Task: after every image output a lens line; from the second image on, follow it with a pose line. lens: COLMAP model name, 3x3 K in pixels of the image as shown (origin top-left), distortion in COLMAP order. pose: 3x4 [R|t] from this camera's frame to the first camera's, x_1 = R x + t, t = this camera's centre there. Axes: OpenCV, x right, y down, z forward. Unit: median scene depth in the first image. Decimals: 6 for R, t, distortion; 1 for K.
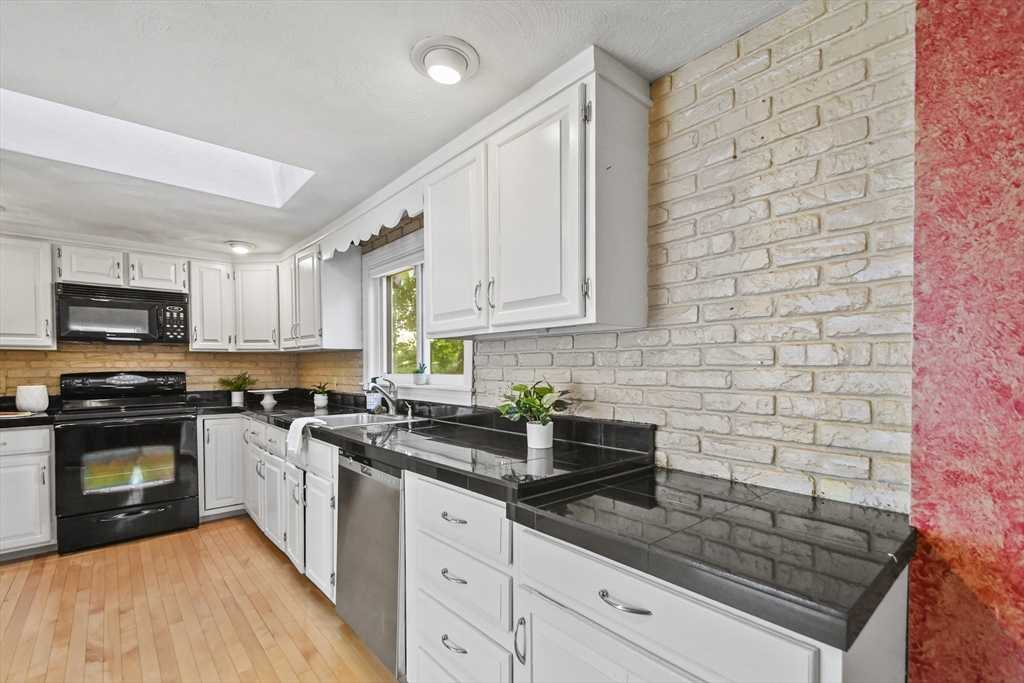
lens RADIAL K [[453.3, 0, 496.7], [0, 453.3, 373.4], [0, 0, 1]] dist [0.018942, -0.008797]
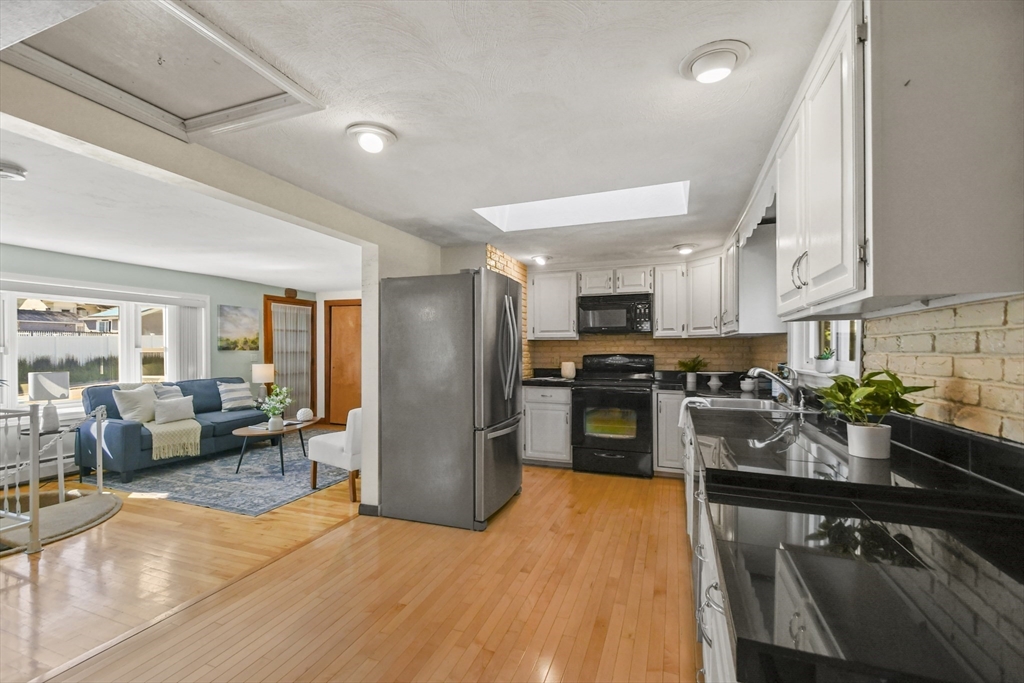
lens RADIAL K [[453.3, 0, 503.8], [0, 453.3, 351.4], [0, 0, 1]] dist [0.018942, -0.008797]
pose [[0.480249, 0.005773, -0.877113, 0.361805], [-0.016575, 0.999860, -0.002495, -0.004011], [0.876976, 0.015737, 0.480277, 0.050437]]
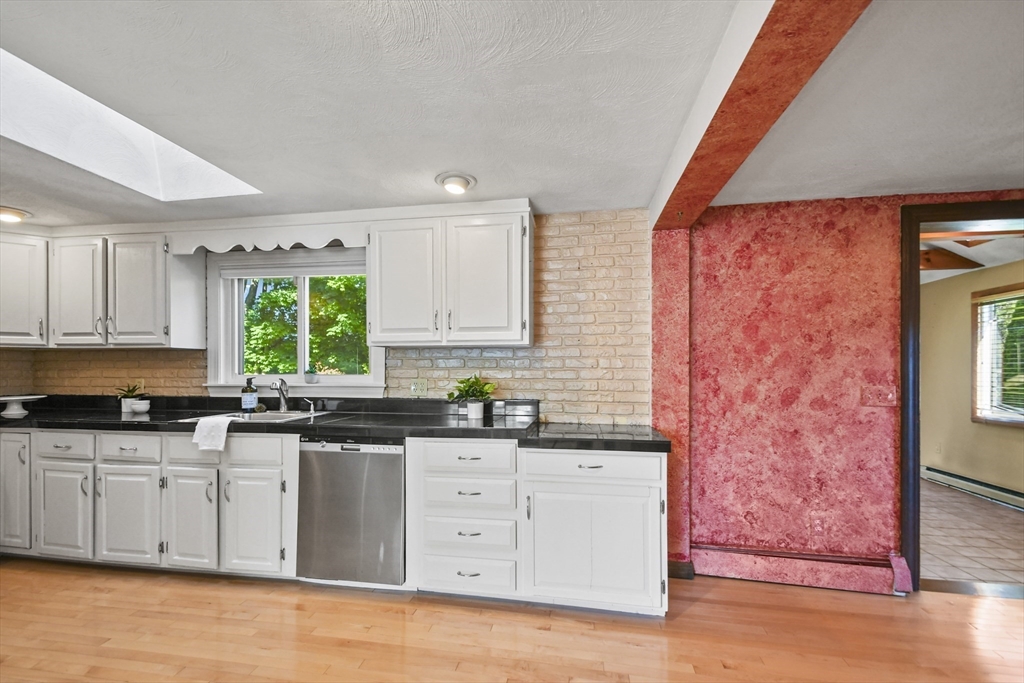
lens RADIAL K [[453.3, 0, 495.3], [0, 453.3, 369.6], [0, 0, 1]] dist [0.018942, -0.008797]
pose [[0.771371, 0.004973, 0.636366, -0.640565], [0.005975, 0.999869, -0.015057, 0.011569], [-0.636358, 0.015417, 0.771240, -0.205903]]
